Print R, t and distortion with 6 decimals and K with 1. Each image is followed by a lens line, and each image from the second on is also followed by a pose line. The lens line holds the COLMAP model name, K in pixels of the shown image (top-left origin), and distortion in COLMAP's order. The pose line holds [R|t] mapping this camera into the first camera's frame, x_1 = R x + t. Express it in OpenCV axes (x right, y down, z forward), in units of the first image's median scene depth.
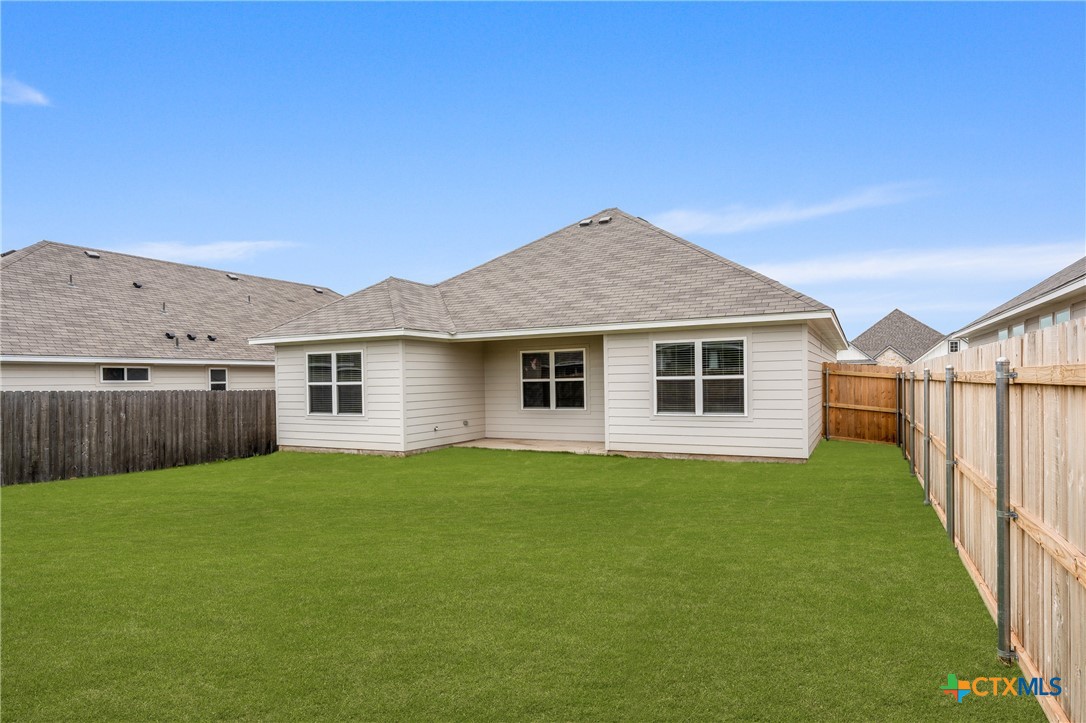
lens RADIAL K [[608.6, 0, 539.9], [0, 608.6, 372.5], [0, 0, 1]] dist [0.003958, 0.000992]
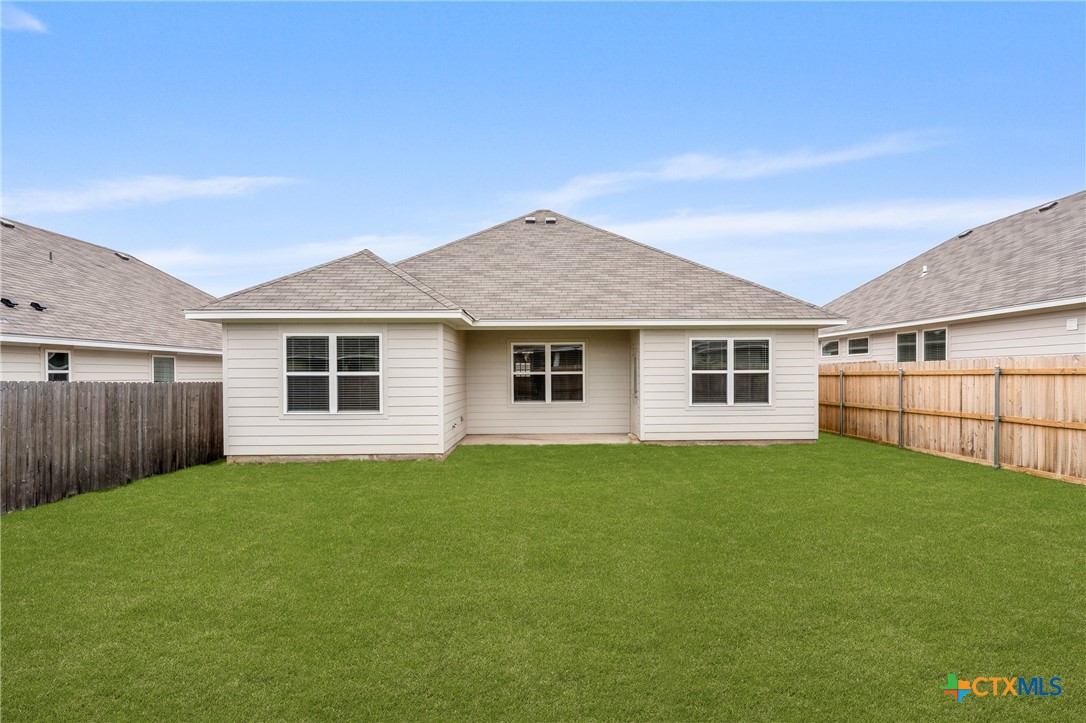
lens RADIAL K [[549.4, 0, 545.5], [0, 549.4, 363.1], [0, 0, 1]] dist [0.000332, -0.001270]
pose [[0.873663, 0.020770, 0.486089, -0.445027], [-0.014879, 0.999762, -0.015976, 0.011330], [-0.486305, 0.006725, 0.873763, 0.234571]]
